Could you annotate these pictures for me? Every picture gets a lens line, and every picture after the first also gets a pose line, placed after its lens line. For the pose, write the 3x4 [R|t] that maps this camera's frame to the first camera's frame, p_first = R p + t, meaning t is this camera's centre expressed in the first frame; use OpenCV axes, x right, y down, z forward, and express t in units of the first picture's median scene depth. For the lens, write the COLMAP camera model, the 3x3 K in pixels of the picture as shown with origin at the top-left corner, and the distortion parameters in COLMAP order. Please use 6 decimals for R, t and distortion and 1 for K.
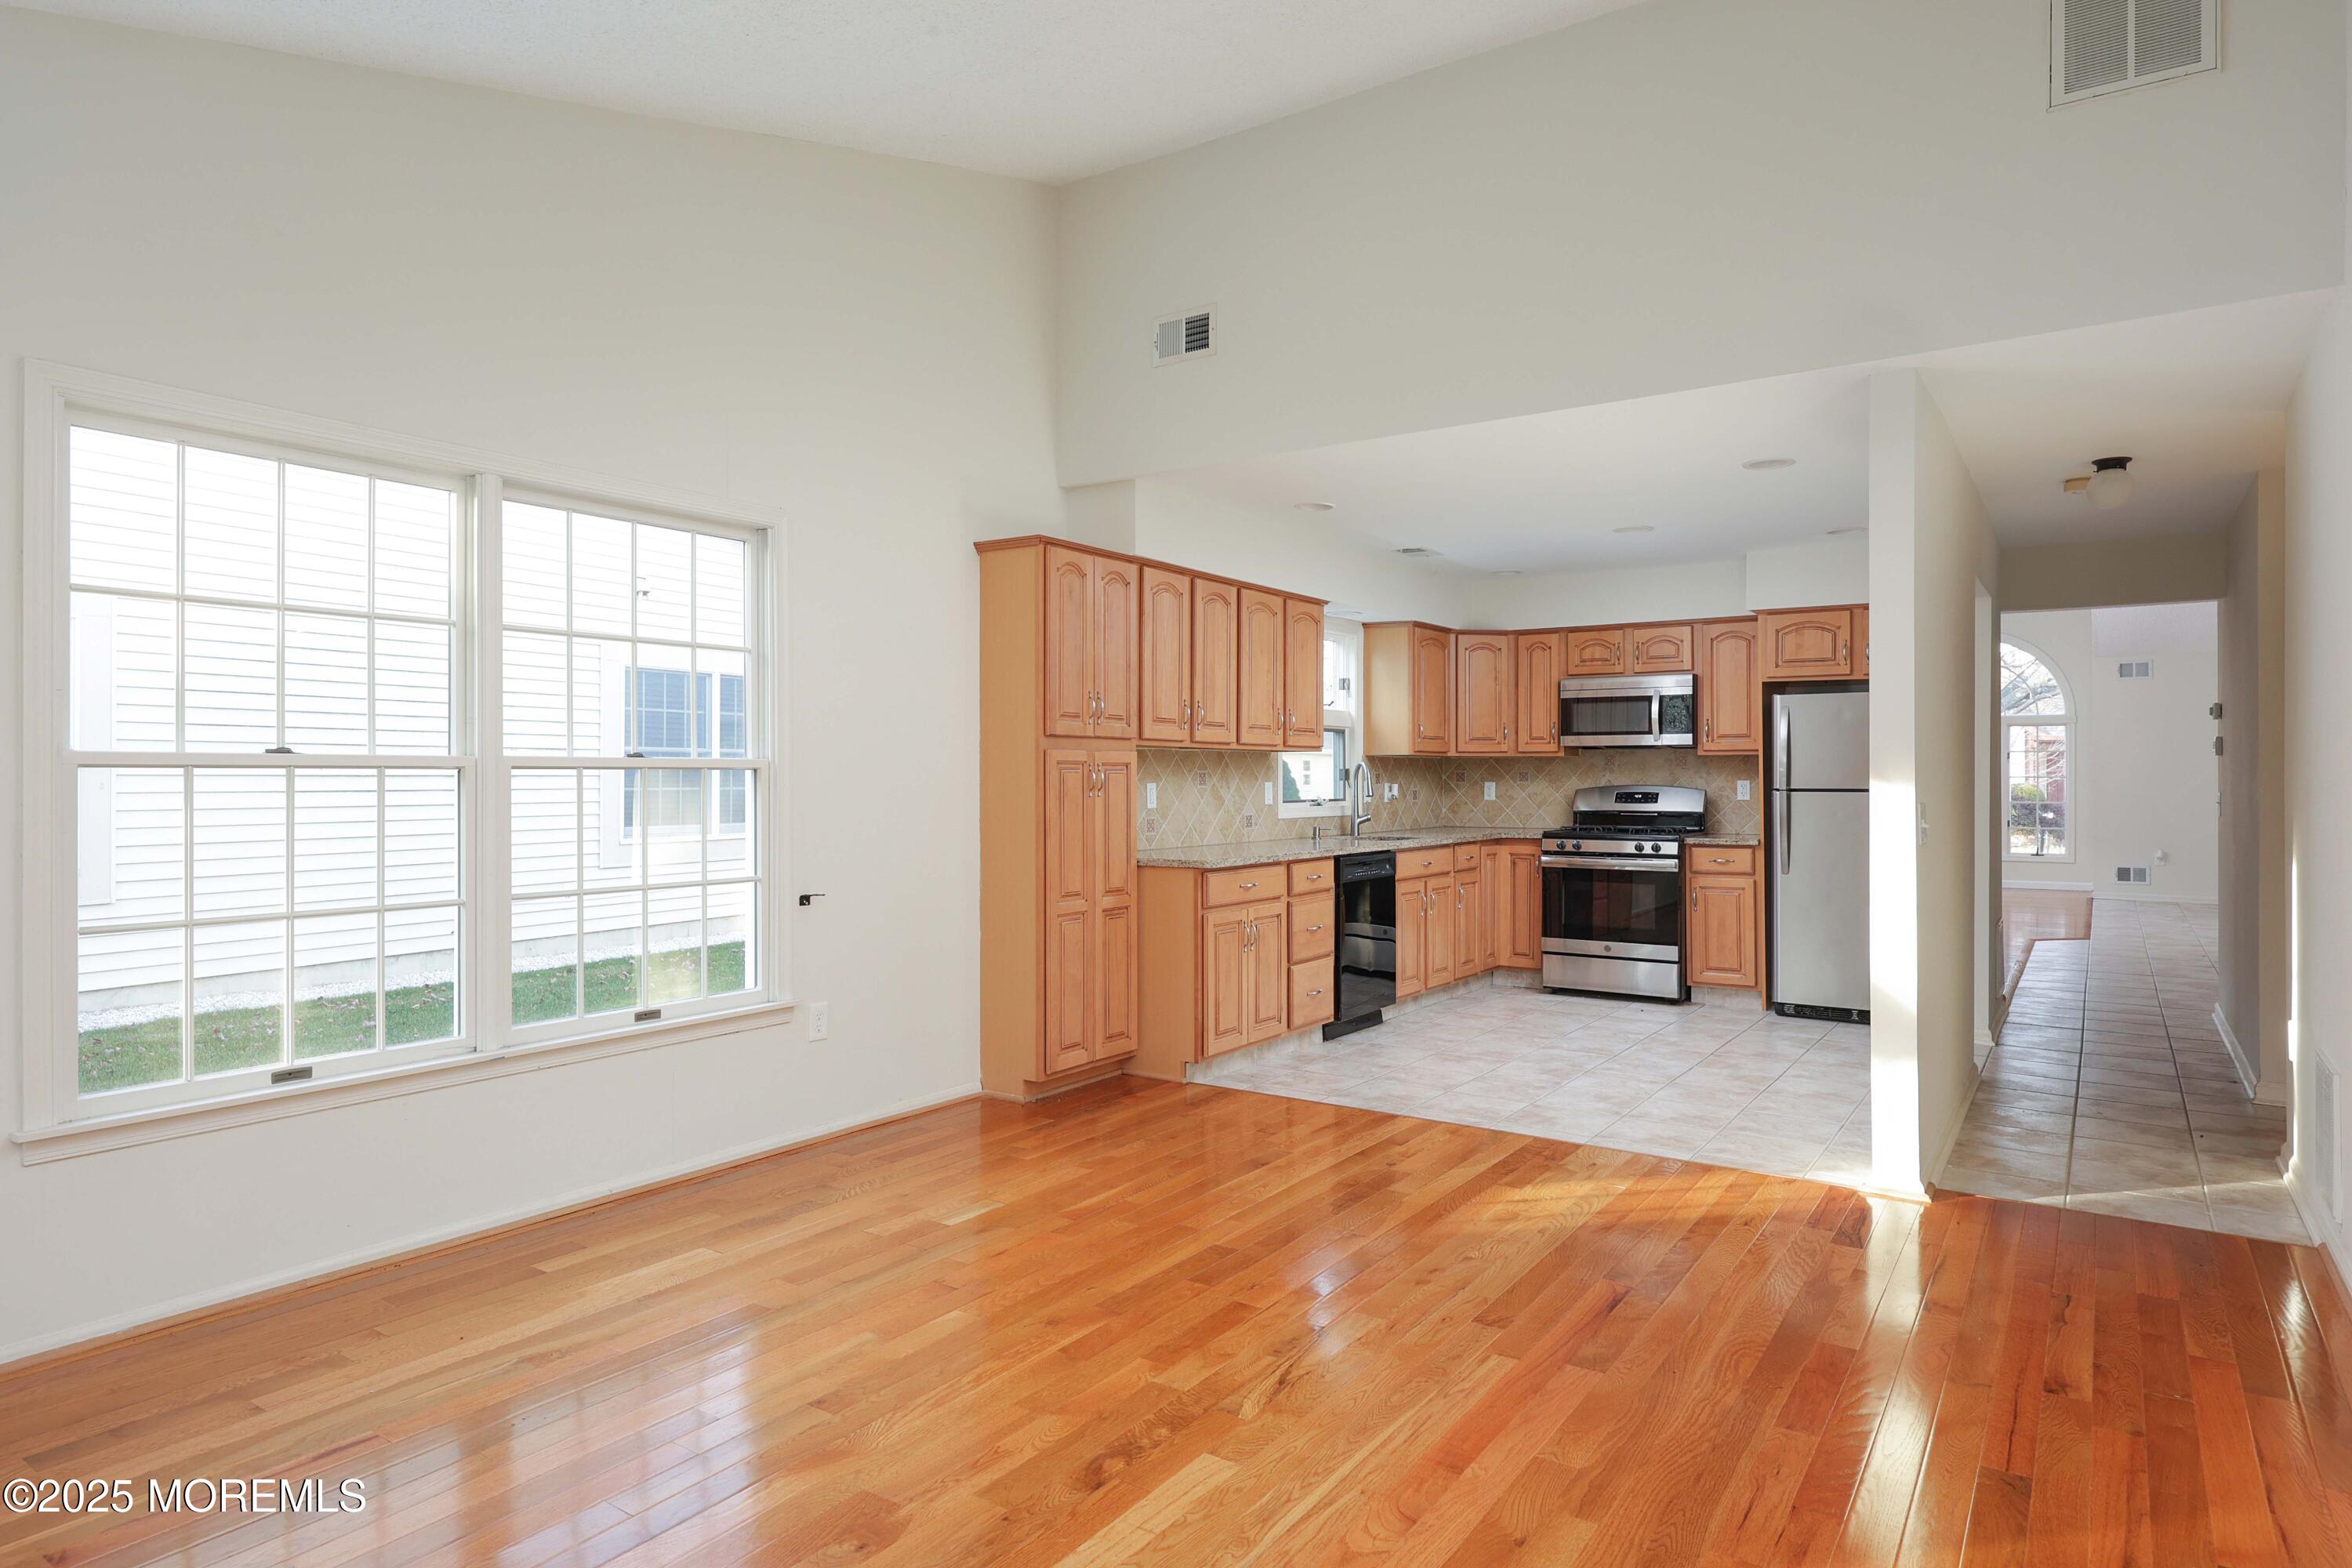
lens RADIAL K [[1334.3, 0, 1179.5], [0, 1334.3, 797.0], [0, 0, 1]] dist [-0.001369, -0.000649]
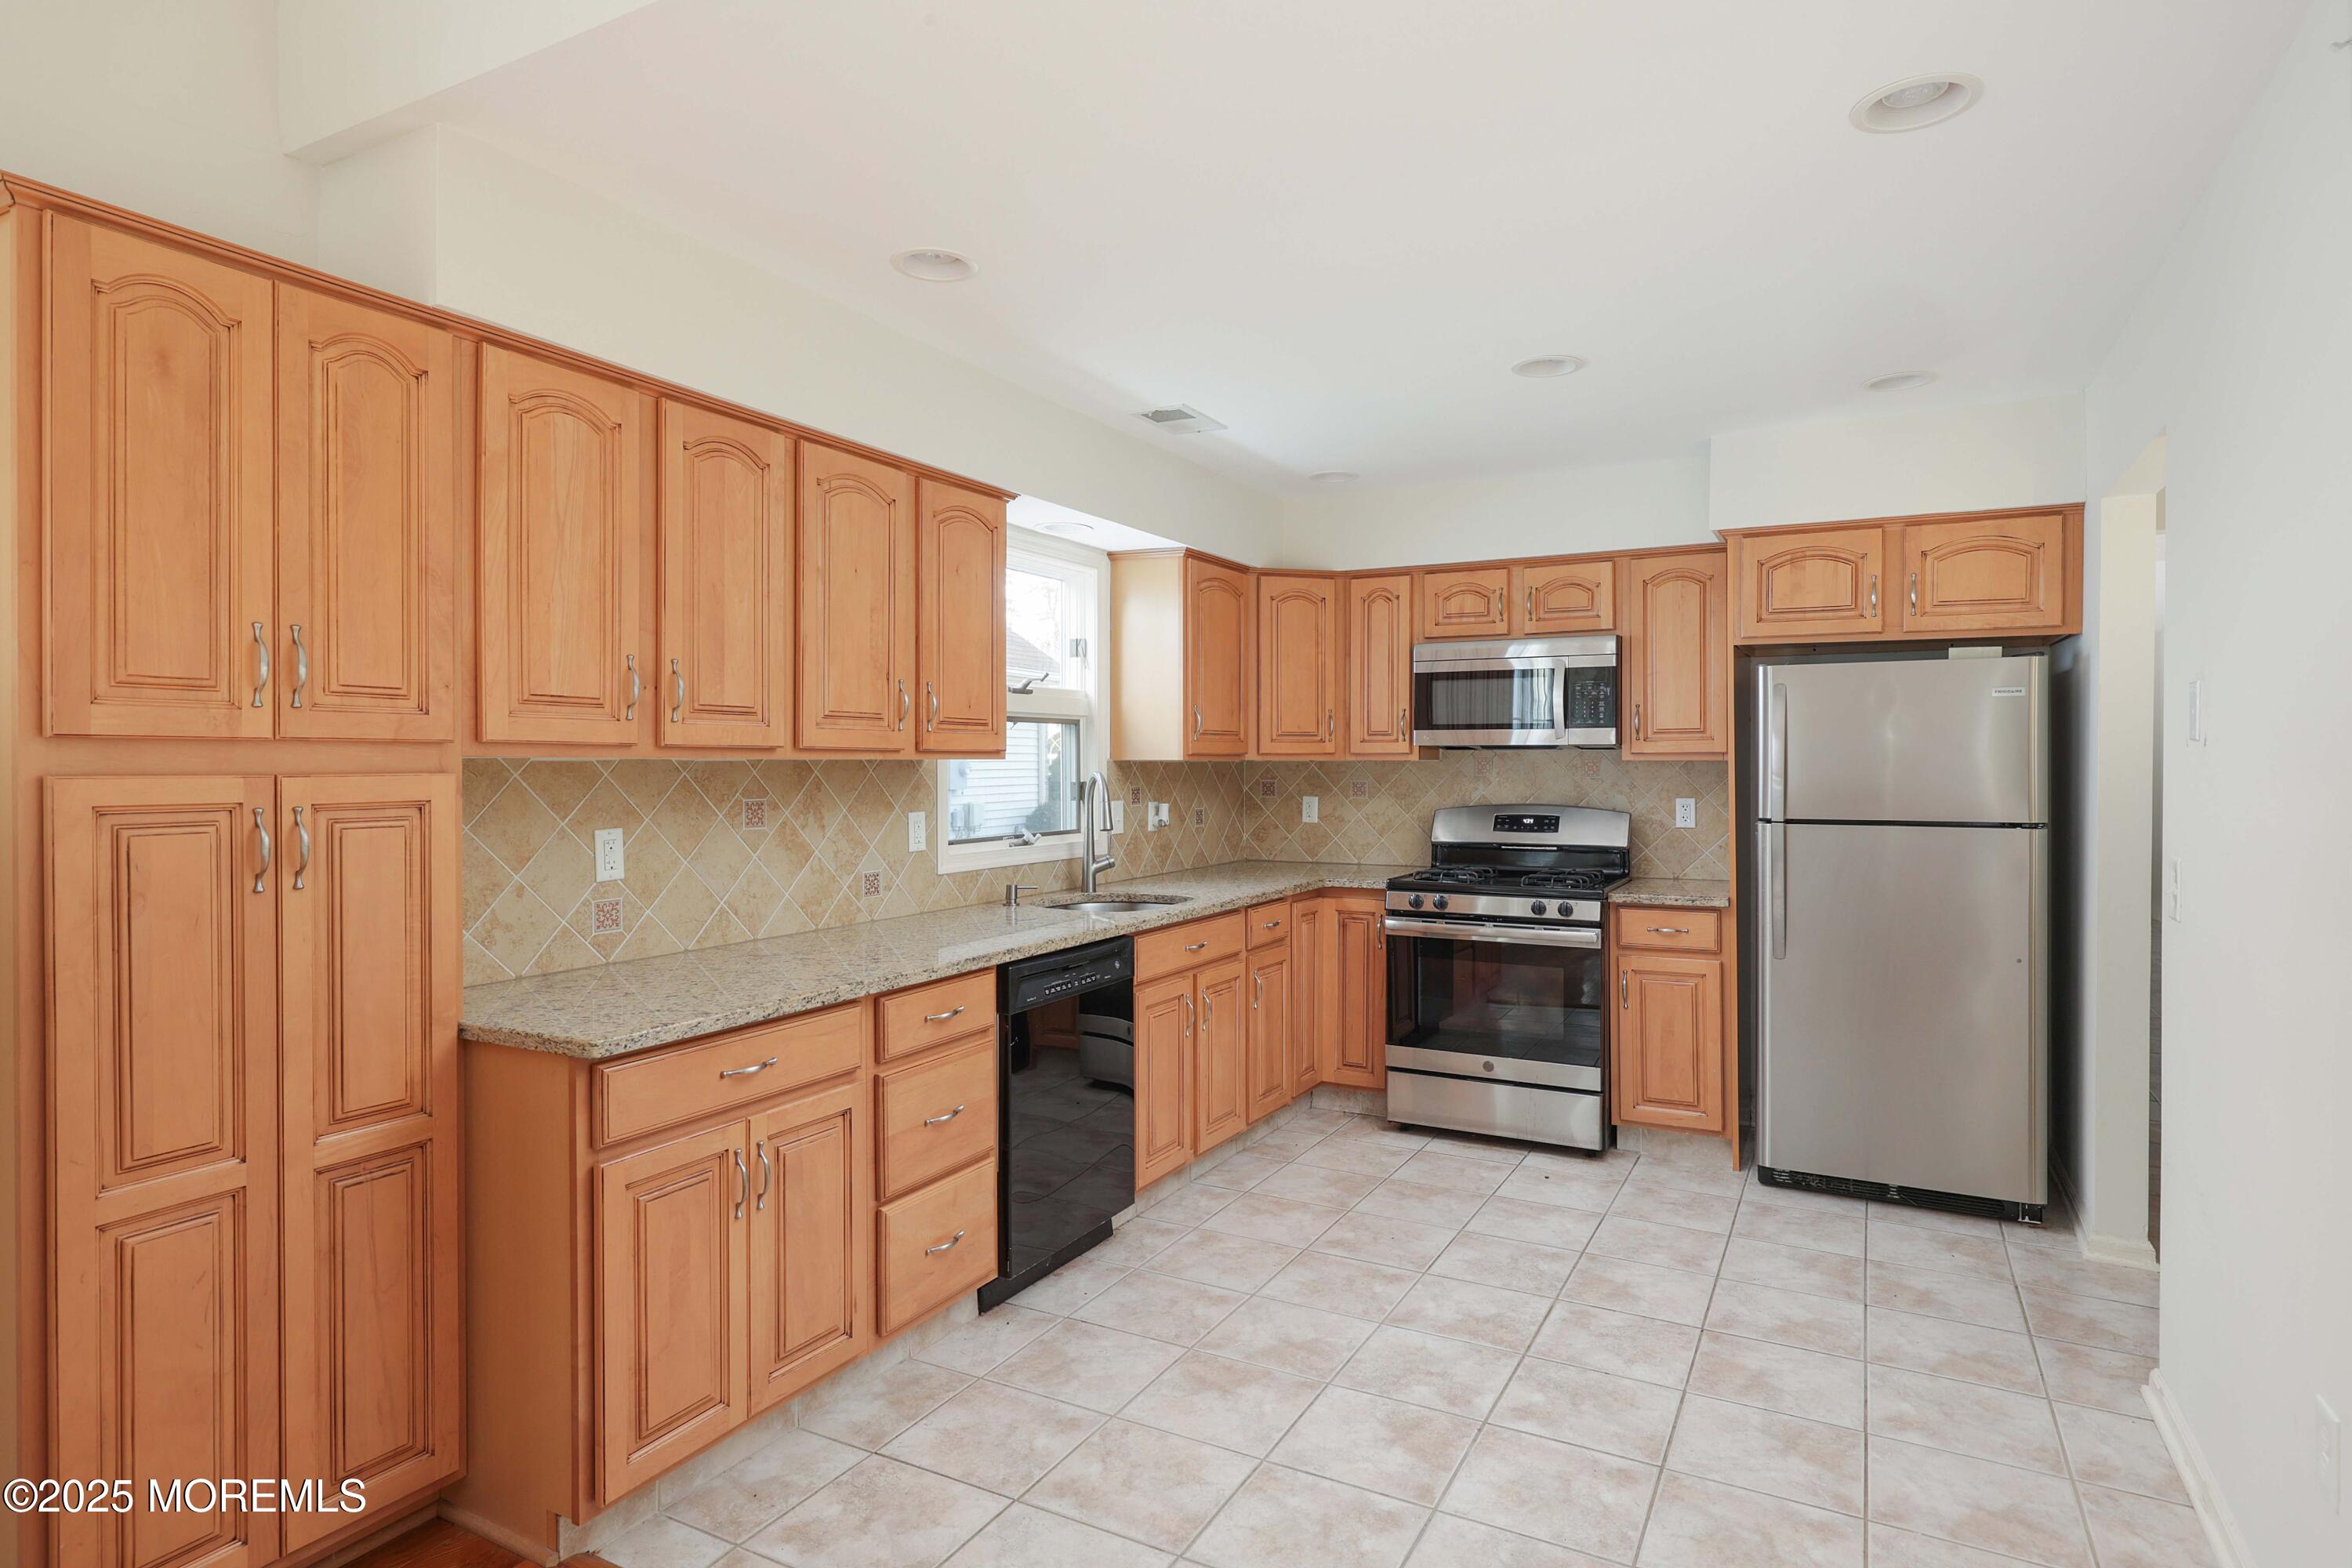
lens RADIAL K [[1268.0, 0, 1153.1], [0, 1268.0, 775.7], [0, 0, 1]] dist [0.000490, 0.000216]
pose [[0.996360, -0.000866, 0.085246, 0.143016], [0.001201, 0.999992, -0.003876, -0.028901], [-0.085242, 0.003964, 0.996352, 0.531541]]
